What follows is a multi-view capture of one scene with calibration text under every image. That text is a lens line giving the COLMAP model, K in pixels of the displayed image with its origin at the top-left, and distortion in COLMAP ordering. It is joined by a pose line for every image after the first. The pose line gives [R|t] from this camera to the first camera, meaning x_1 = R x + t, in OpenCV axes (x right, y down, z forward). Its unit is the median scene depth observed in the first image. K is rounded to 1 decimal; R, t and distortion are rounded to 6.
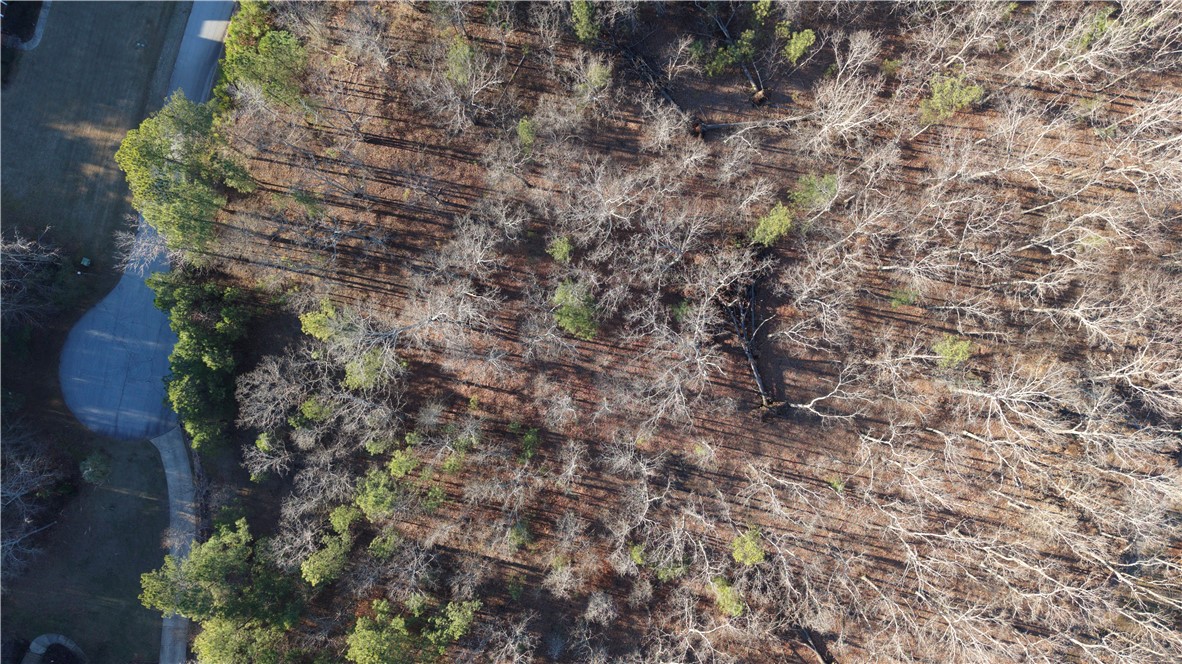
lens RADIAL K [[786.4, 0, 590.4], [0, 786.4, 326.9], [0, 0, 1]] dist [0.023152, -0.027627]
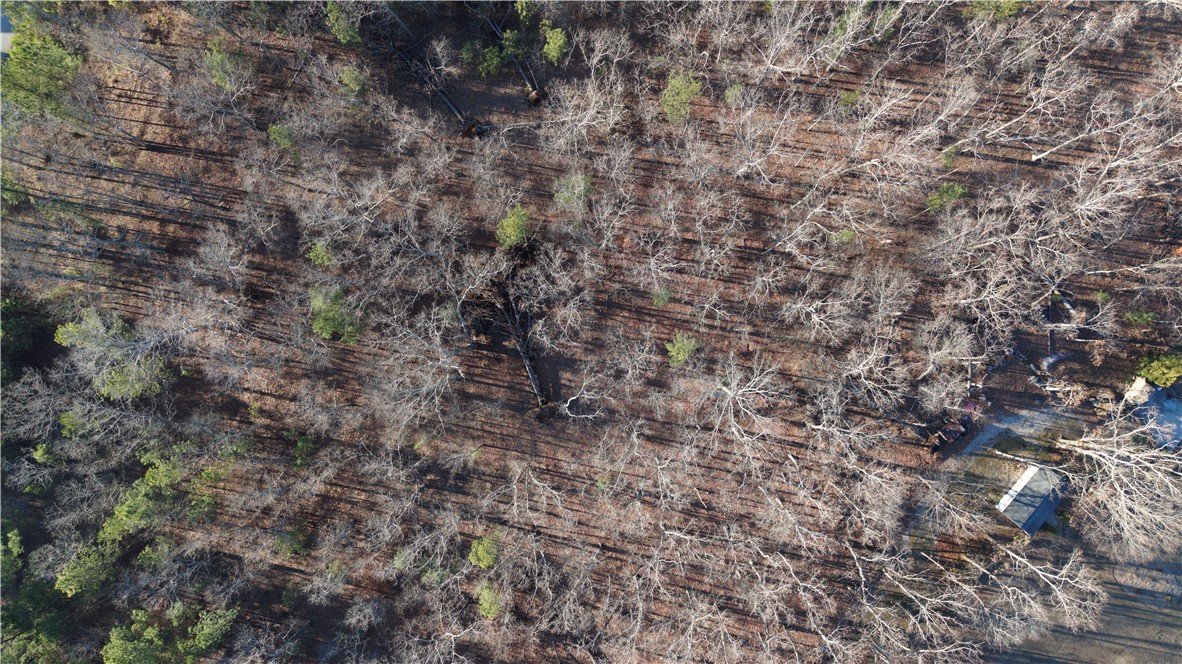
lens RADIAL K [[786.4, 0, 594.6], [0, 786.4, 335.5], [0, 0, 1]] dist [0.023152, -0.027627]
pose [[0.999797, -0.020134, 0.000995, 0.292568], [0.020138, 0.999792, -0.003293, 0.014852], [-0.000928, 0.003312, 0.999994, 0.003810]]
